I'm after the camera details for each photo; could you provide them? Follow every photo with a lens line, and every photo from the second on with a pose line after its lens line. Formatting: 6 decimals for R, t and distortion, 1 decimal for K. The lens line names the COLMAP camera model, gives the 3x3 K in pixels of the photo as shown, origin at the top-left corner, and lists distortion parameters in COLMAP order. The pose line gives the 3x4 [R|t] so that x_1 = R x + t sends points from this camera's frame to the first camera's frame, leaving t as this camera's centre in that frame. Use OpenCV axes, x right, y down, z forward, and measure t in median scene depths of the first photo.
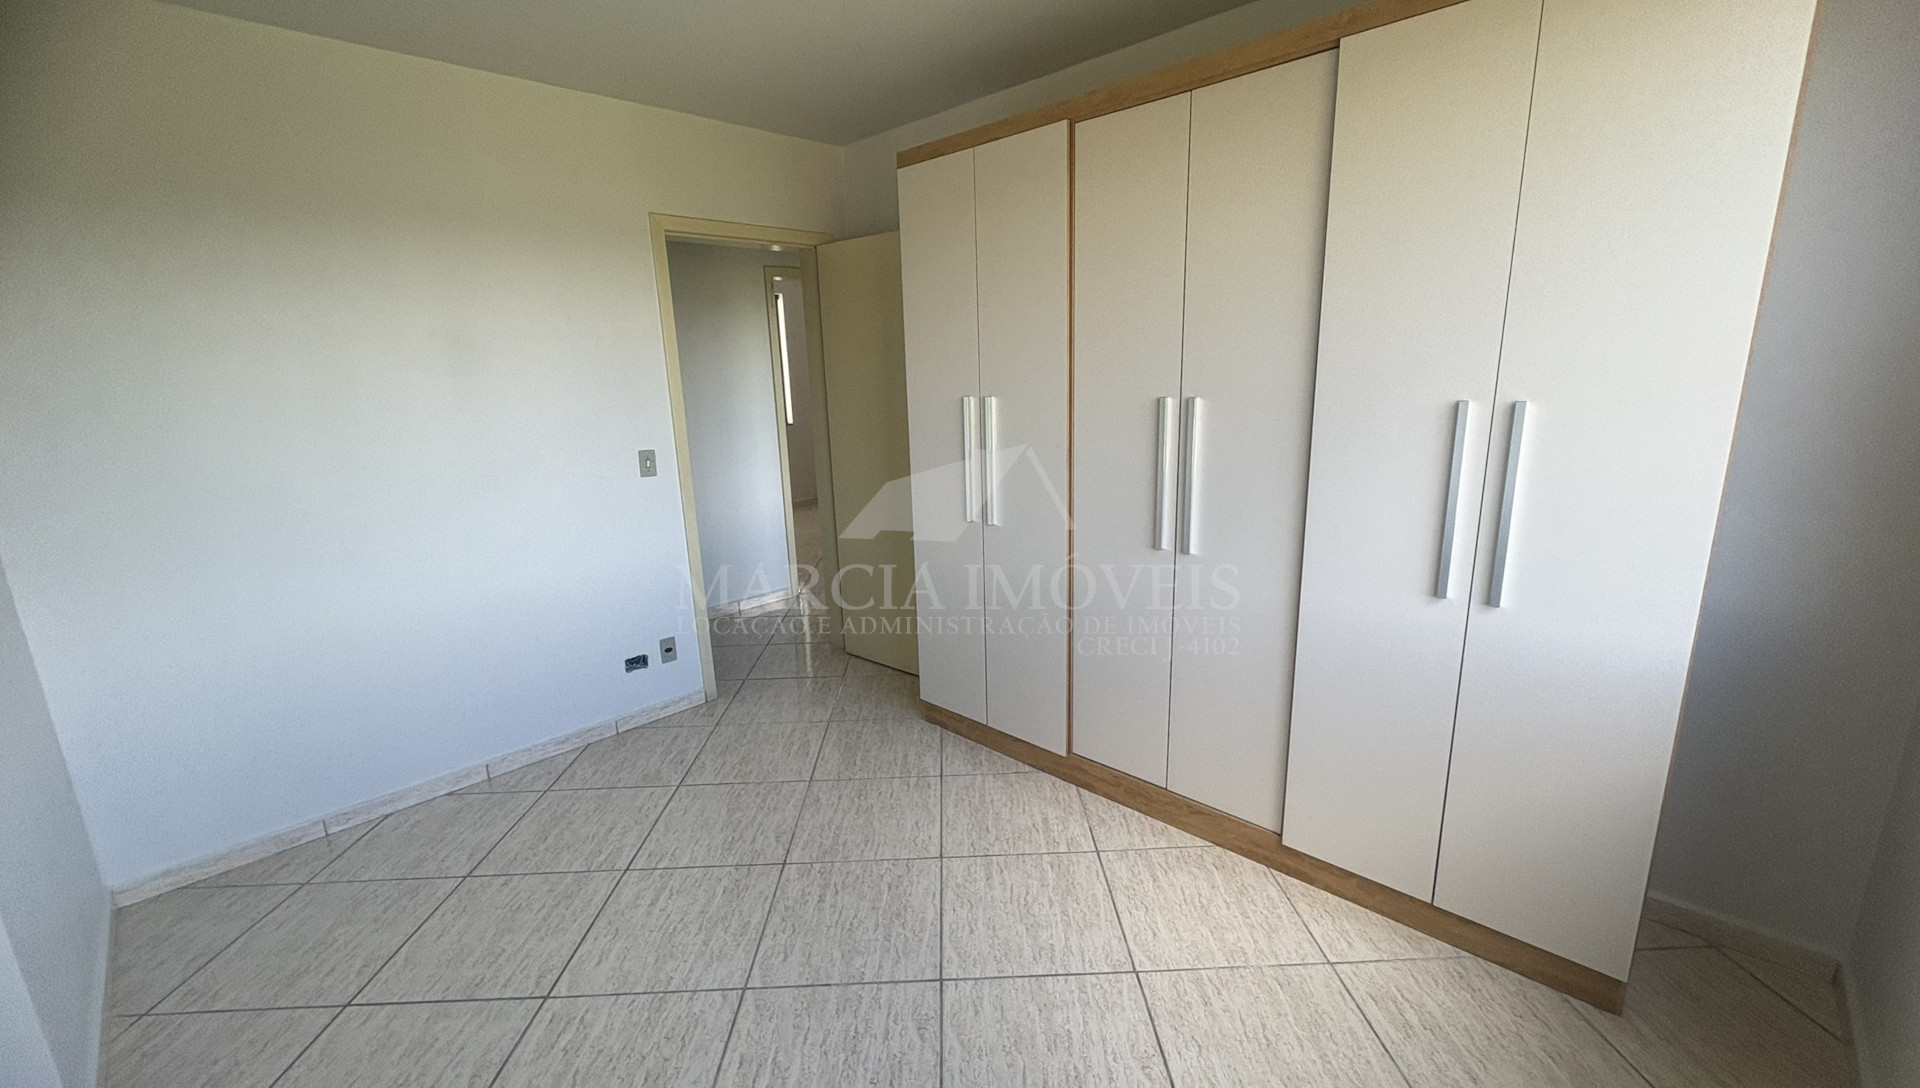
lens RADIAL K [[764.6, 0, 949.3], [0, 764.6, 533.1], [0, 0, 1]] dist [0.034457, 0.000598]
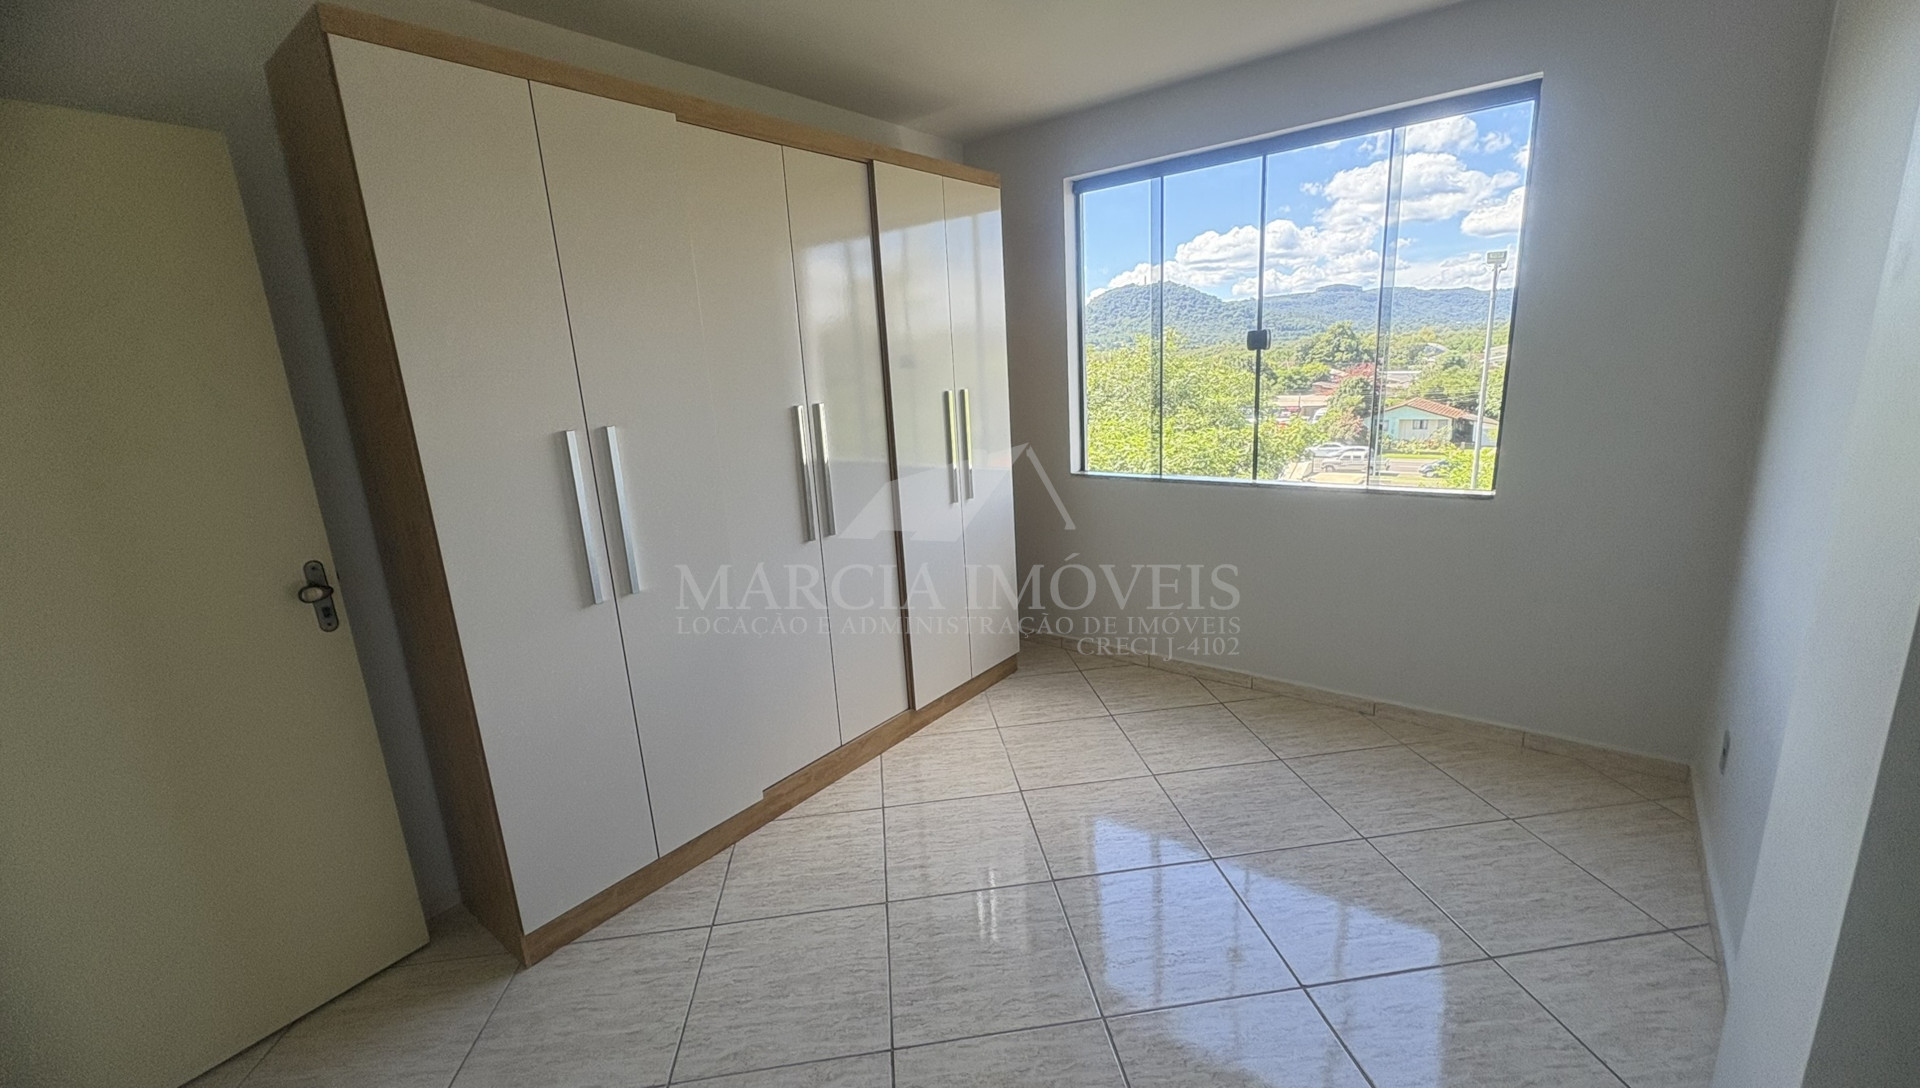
lens RADIAL K [[764.6, 0, 956.4], [0, 764.6, 540.0], [0, 0, 1]] dist [0.034457, 0.000598]
pose [[-0.069329, -0.193979, 0.978553, -0.799333], [0.286540, 0.935706, 0.205787, -0.141889], [-0.955557, 0.294662, -0.009289, 0.771071]]
